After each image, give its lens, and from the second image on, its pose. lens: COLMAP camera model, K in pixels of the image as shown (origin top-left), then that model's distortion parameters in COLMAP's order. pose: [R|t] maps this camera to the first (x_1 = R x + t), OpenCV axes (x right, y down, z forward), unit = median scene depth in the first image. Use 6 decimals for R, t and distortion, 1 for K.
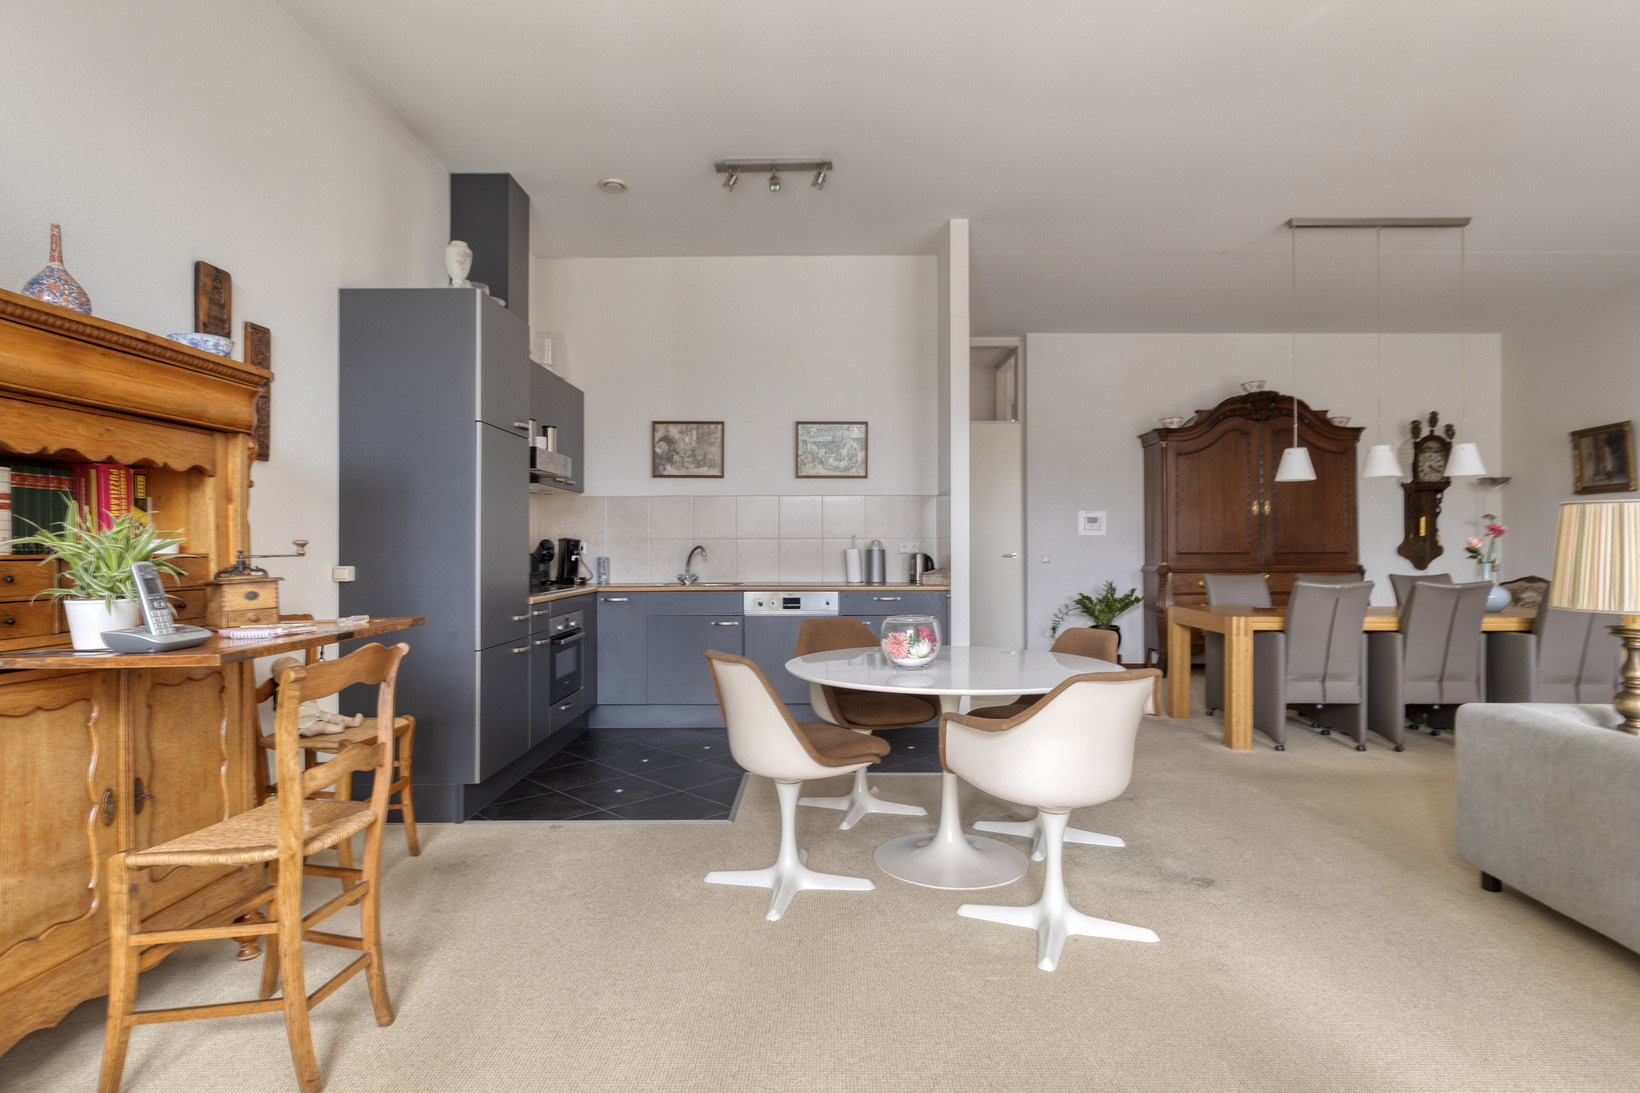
lens RADIAL K [[879.3, 0, 811.9], [0, 879.3, 547.3], [0, 0, 1]] dist [-0.002337, 0.000276]
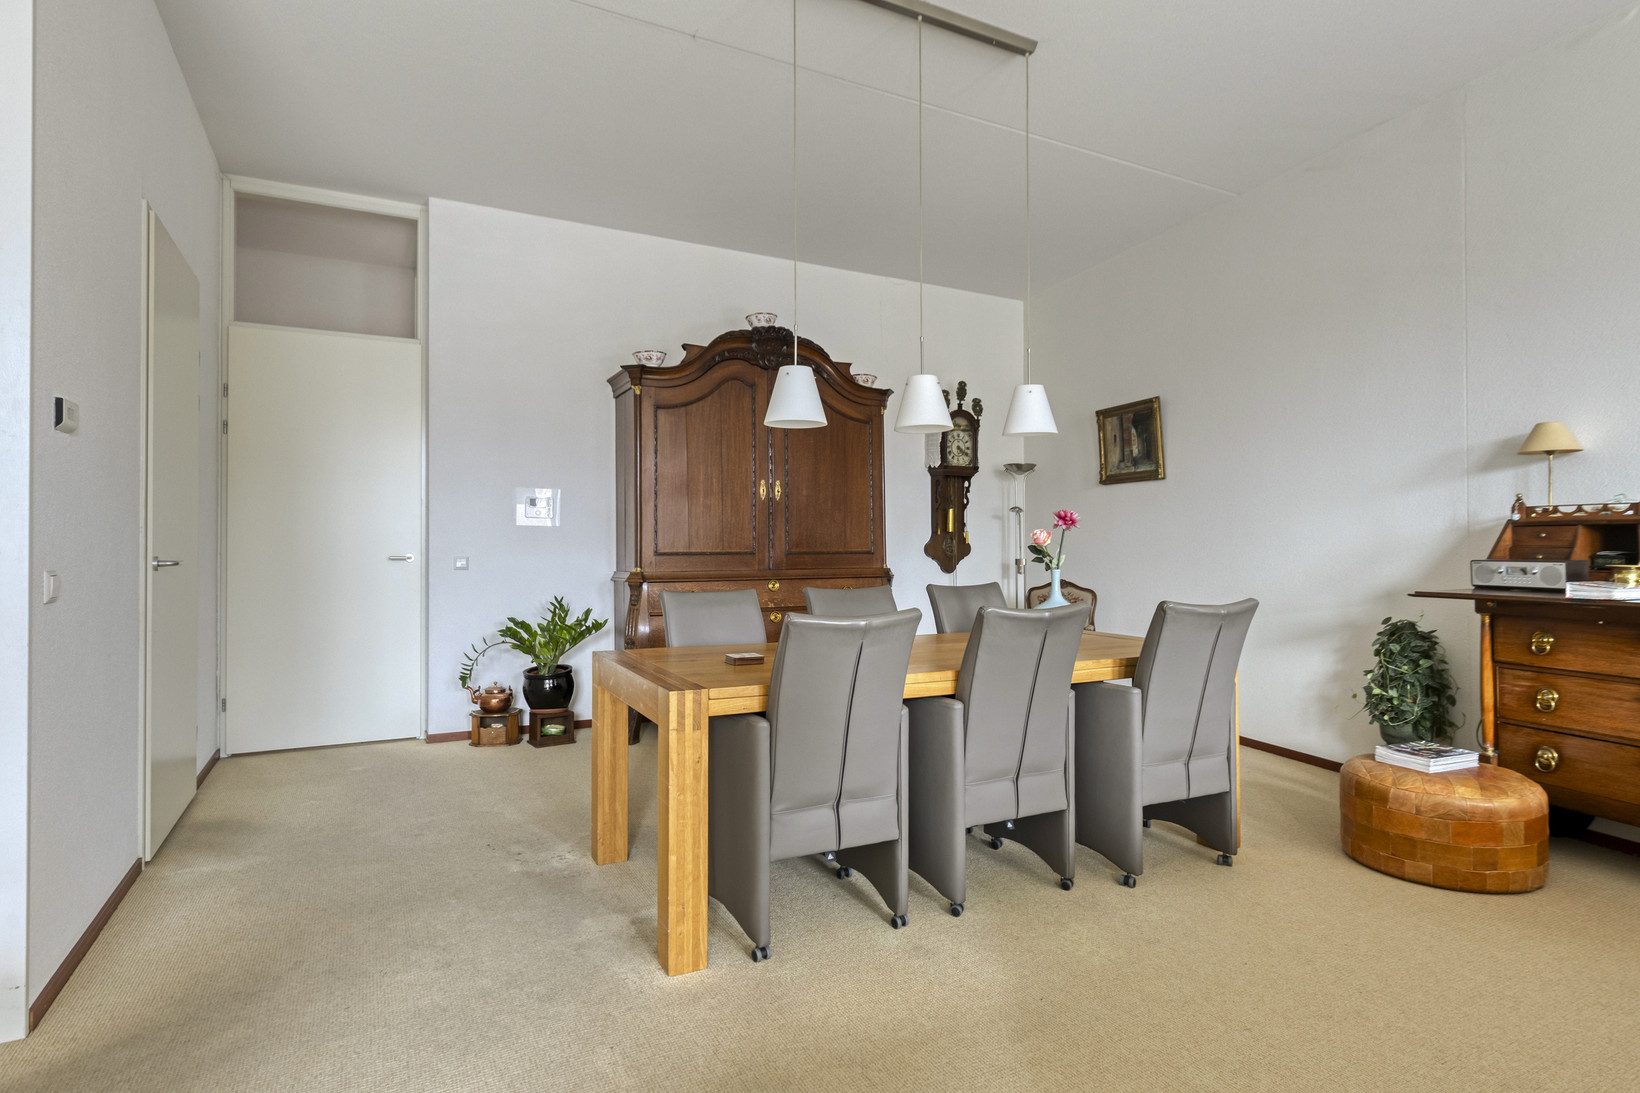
lens RADIAL K [[879.3, 0, 826.5], [0, 879.3, 544.3], [0, 0, 1]] dist [-0.002337, 0.000276]
pose [[0.878396, 0.001617, 0.477932, 0.231503], [-0.000897, 0.999998, -0.001733, 0.000566], [-0.477933, 0.001094, 0.878395, 0.385839]]
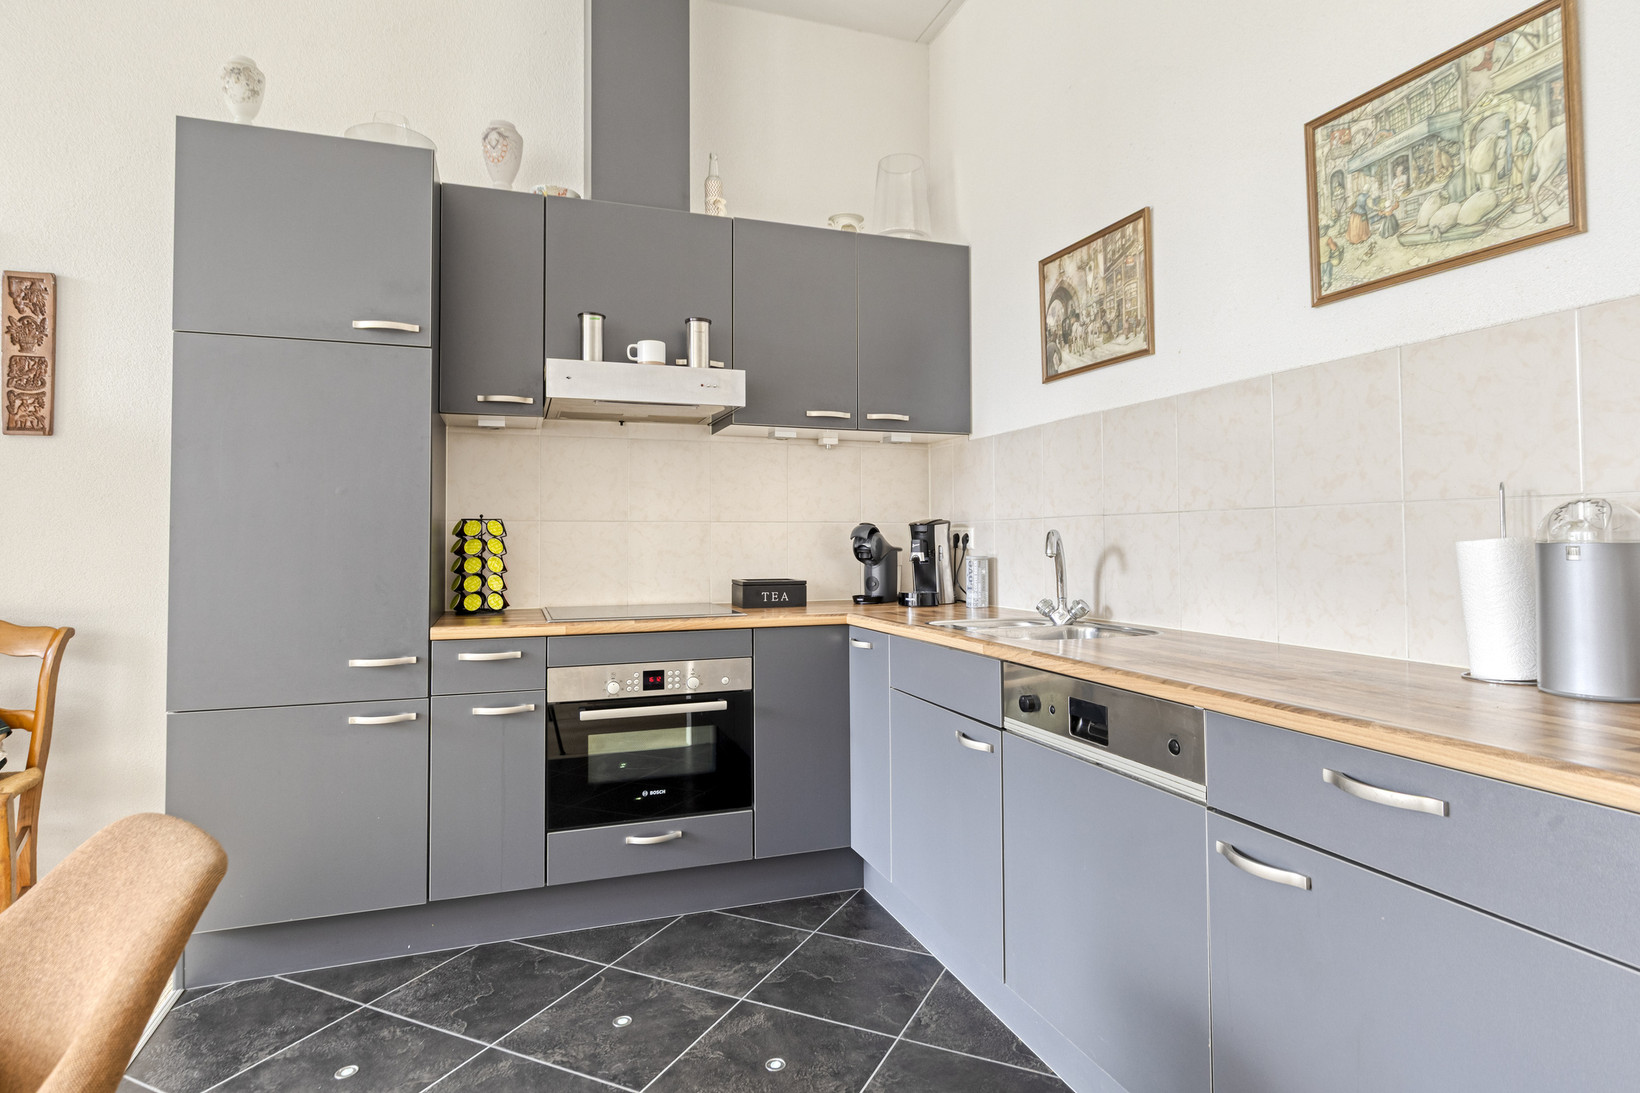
lens RADIAL K [[879.3, 0, 836.0], [0, 879.3, 515.0], [0, 0, 1]] dist [-0.002337, 0.000276]
pose [[0.345963, -0.026771, -0.937866, 0.182825], [0.004983, 0.999631, -0.026696, 0.000807], [0.938235, 0.004563, 0.345969, 0.647276]]
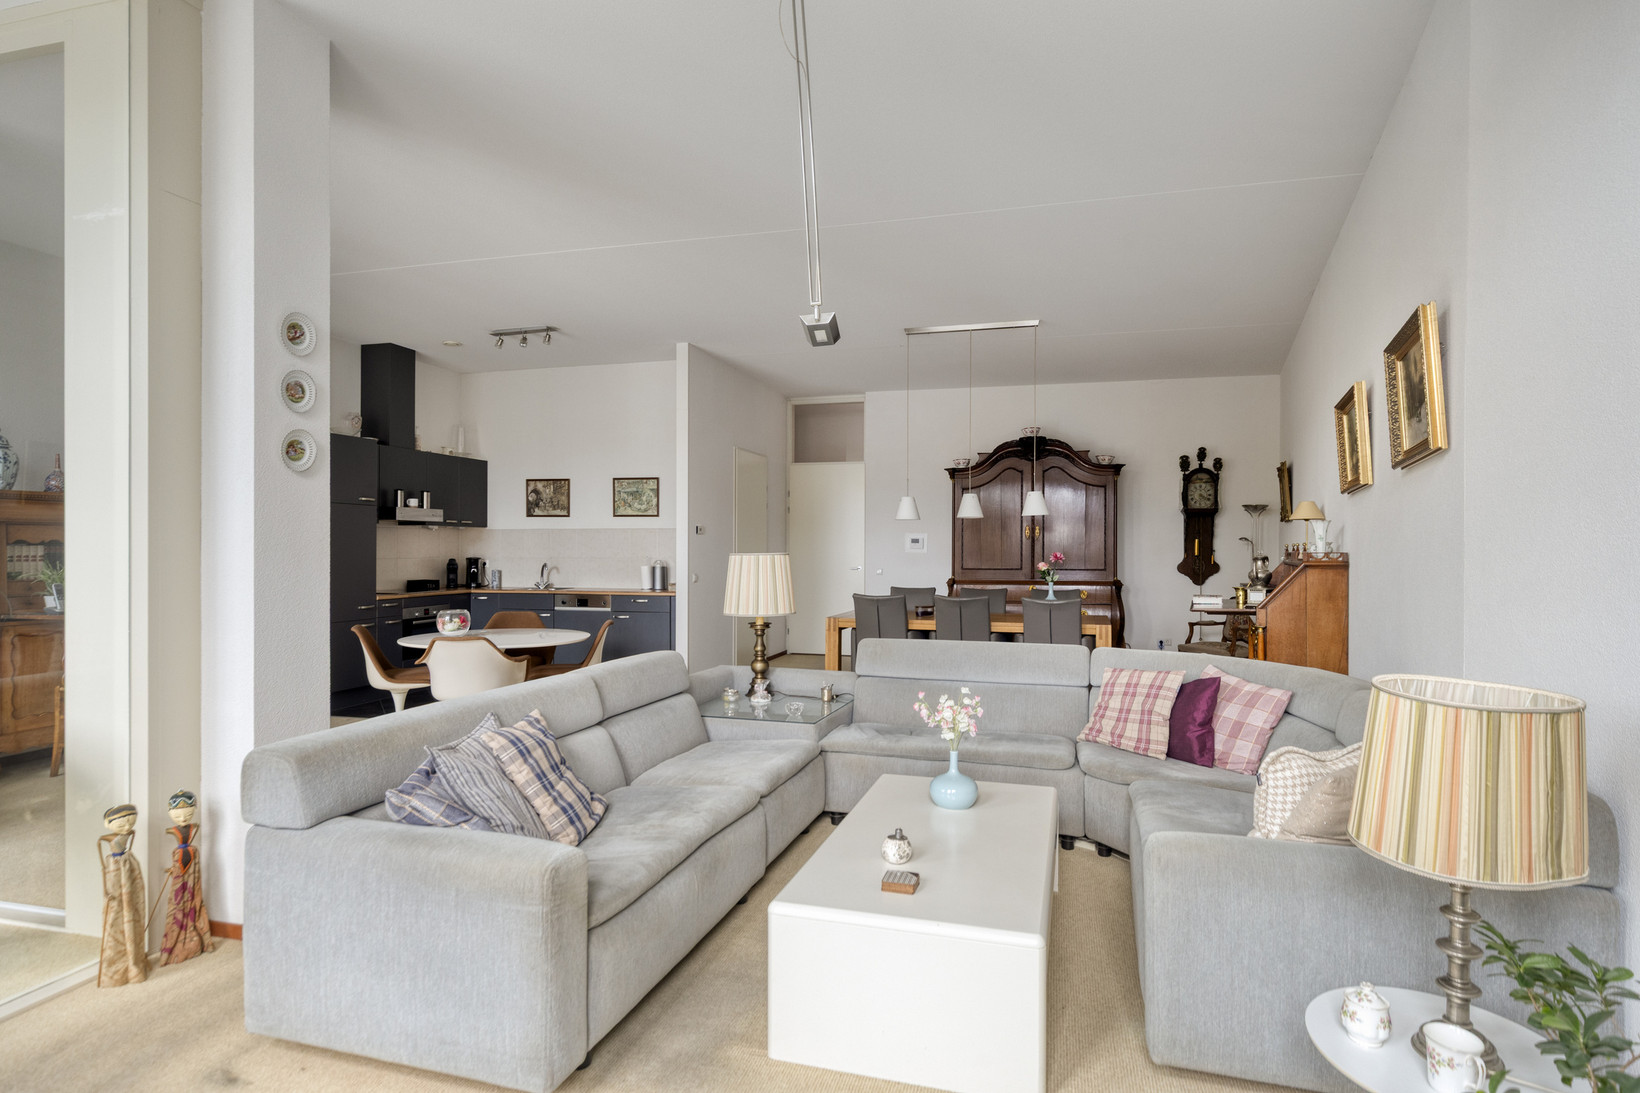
lens RADIAL K [[879.3, 0, 826.5], [0, 879.3, 540.7], [0, 0, 1]] dist [-0.002337, 0.000276]
pose [[0.965238, 0.002166, -0.261365, 0.616198], [-0.003438, 0.999984, -0.004411, -0.029798], [0.261351, 0.005157, 0.965230, -0.275096]]
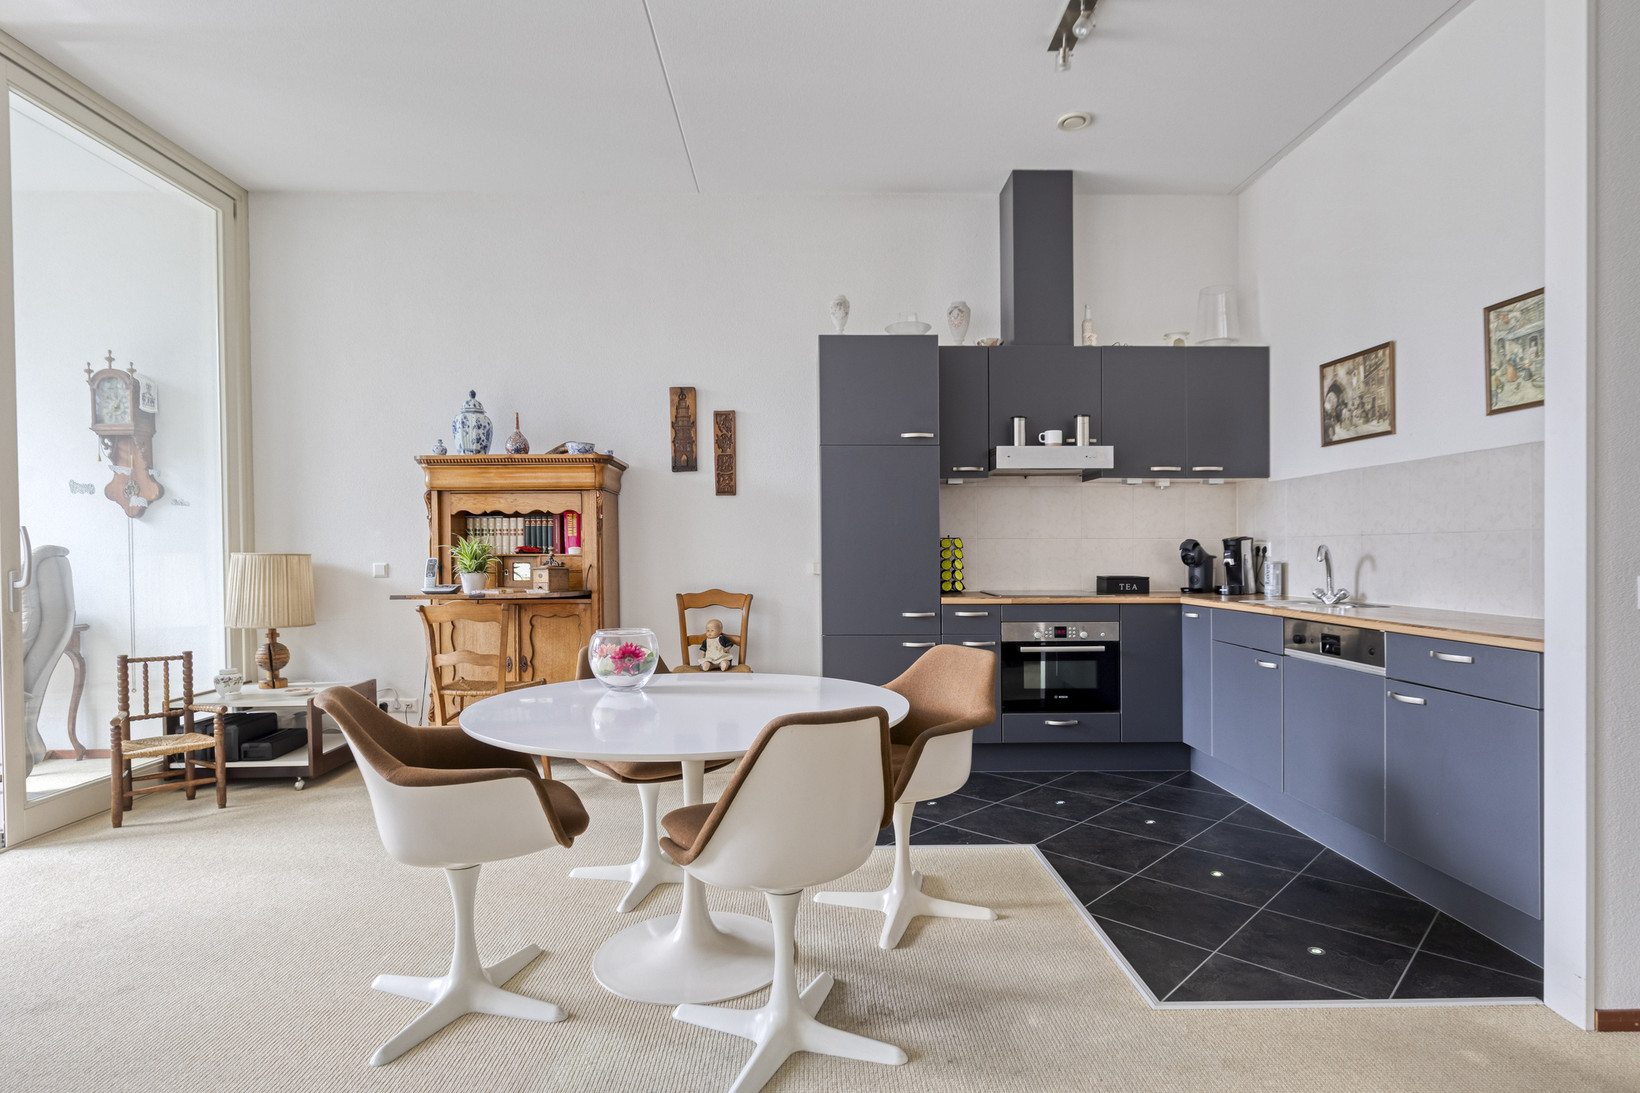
lens RADIAL K [[879.3, 0, 812.7], [0, 879.3, 551.4], [0, 0, 1]] dist [-0.002337, 0.000276]
pose [[0.016237, 0.001927, -0.999866, 0.438511], [0.003759, 0.999991, 0.001988, -0.000156], [0.999861, -0.003791, 0.016230, 0.514886]]
